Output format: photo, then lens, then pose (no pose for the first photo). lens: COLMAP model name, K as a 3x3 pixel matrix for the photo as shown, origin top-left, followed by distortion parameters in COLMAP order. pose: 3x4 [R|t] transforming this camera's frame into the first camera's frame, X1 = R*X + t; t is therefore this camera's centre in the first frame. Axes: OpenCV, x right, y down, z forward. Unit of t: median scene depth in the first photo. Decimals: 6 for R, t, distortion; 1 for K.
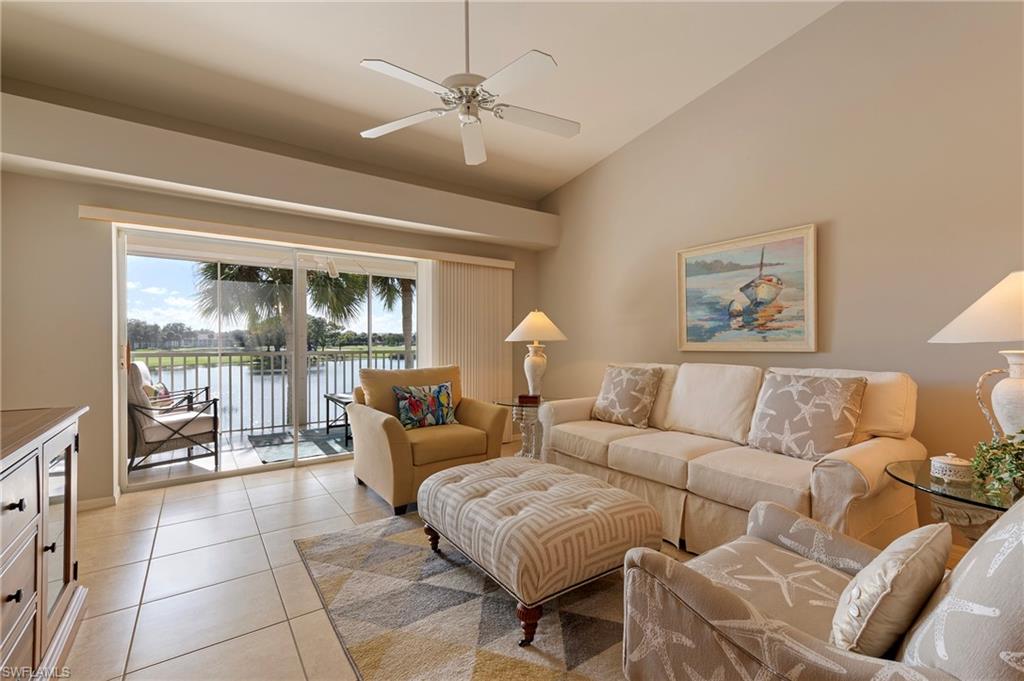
lens RADIAL K [[446.1, 0, 515.7], [0, 446.1, 344.1], [0, 0, 1]] dist [0.015433, 0.000024]
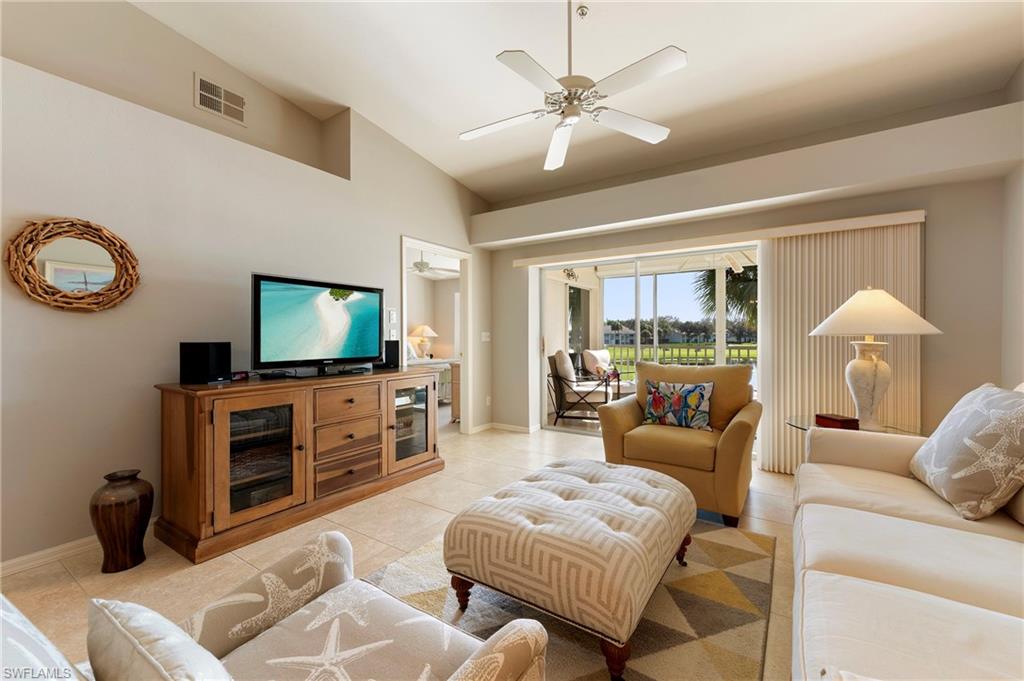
lens RADIAL K [[416.6, 0, 513.4], [0, 416.6, 336.8], [0, 0, 1]] dist [0.000713, 0.000090]
pose [[0.354523, 0.000699, -0.935047, 0.514245], [-0.005508, 0.999984, -0.001341, -0.001667], [0.935031, 0.005626, 0.354521, 0.373145]]
